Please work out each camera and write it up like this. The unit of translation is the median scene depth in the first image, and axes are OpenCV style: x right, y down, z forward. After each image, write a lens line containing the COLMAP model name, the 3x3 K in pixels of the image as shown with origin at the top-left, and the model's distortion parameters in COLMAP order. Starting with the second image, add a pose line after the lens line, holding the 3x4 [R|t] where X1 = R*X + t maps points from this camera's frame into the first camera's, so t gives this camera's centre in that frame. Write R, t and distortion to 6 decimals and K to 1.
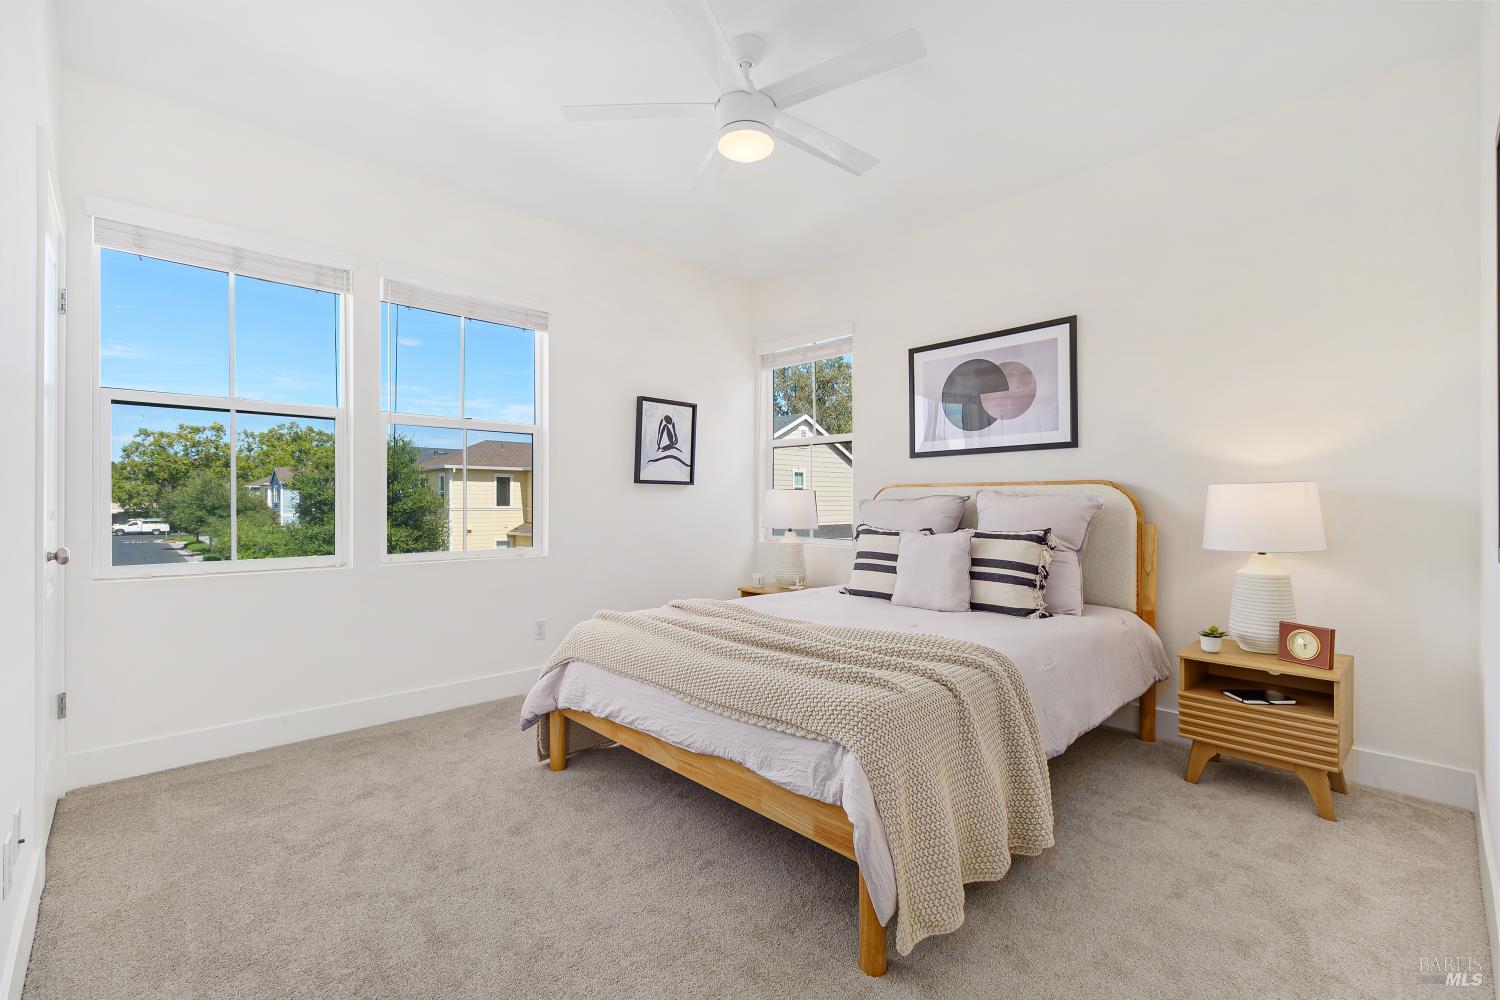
lens RADIAL K [[664.0, 0, 747.5], [0, 664.0, 517.2], [0, 0, 1]] dist [0.000023, 0.000140]
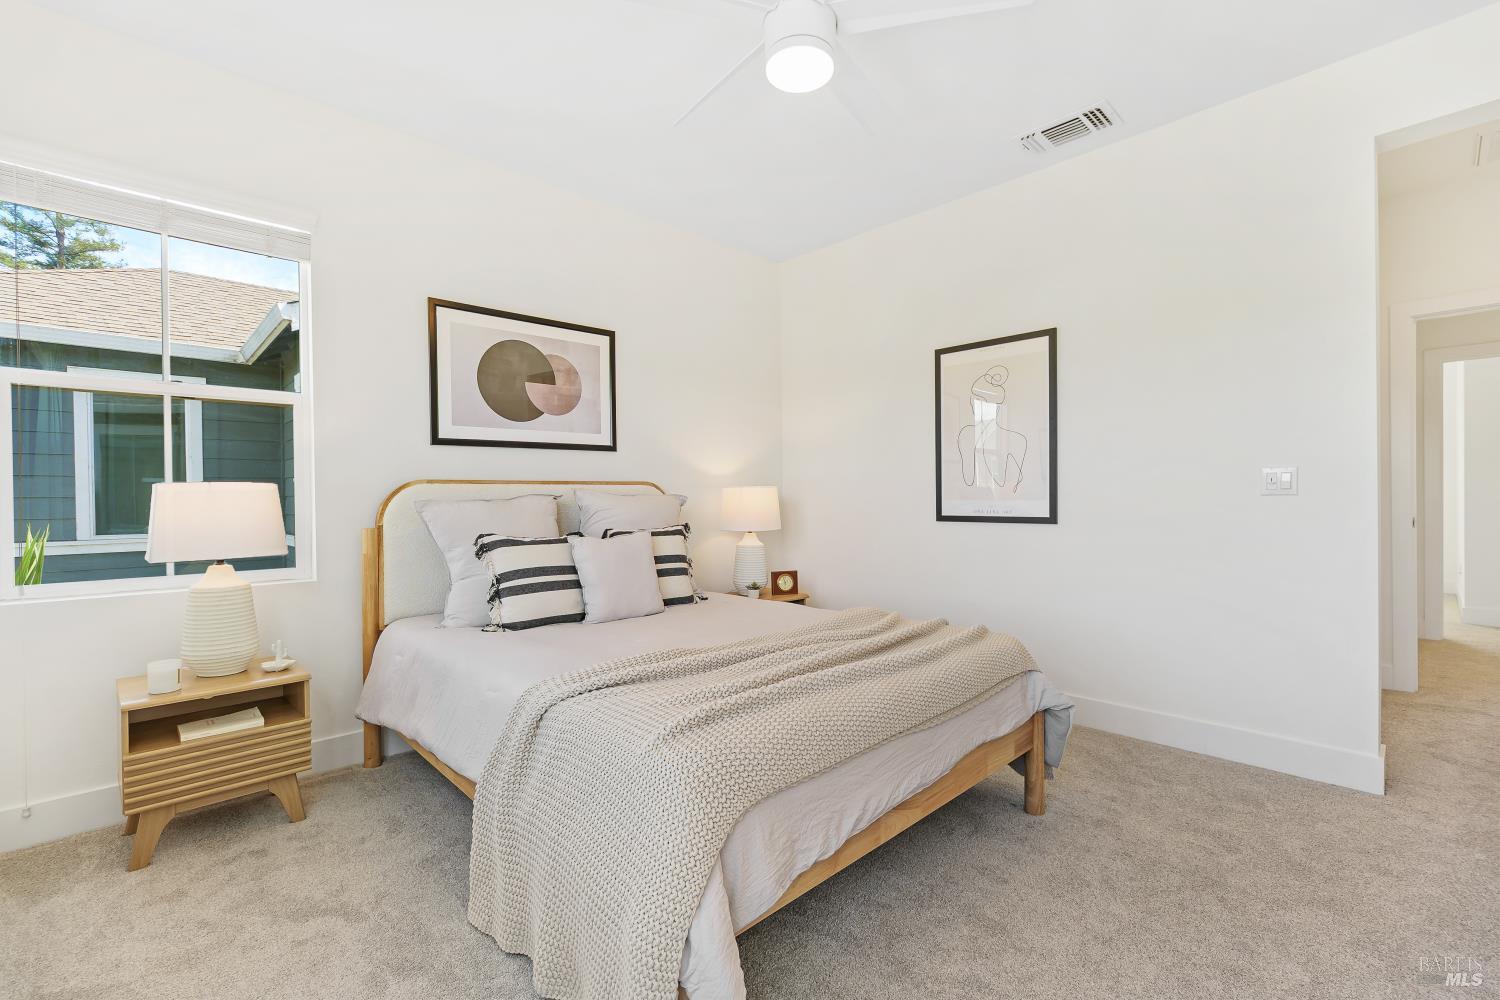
lens RADIAL K [[664.0, 0, 747.5], [0, 664.0, 517.2], [0, 0, 1]] dist [0.000023, 0.000140]
pose [[-0.011103, -0.028984, 0.999518, -0.580252], [0.034917, 0.998959, 0.029356, -0.019831], [-0.999329, 0.035226, -0.010079, 0.755972]]
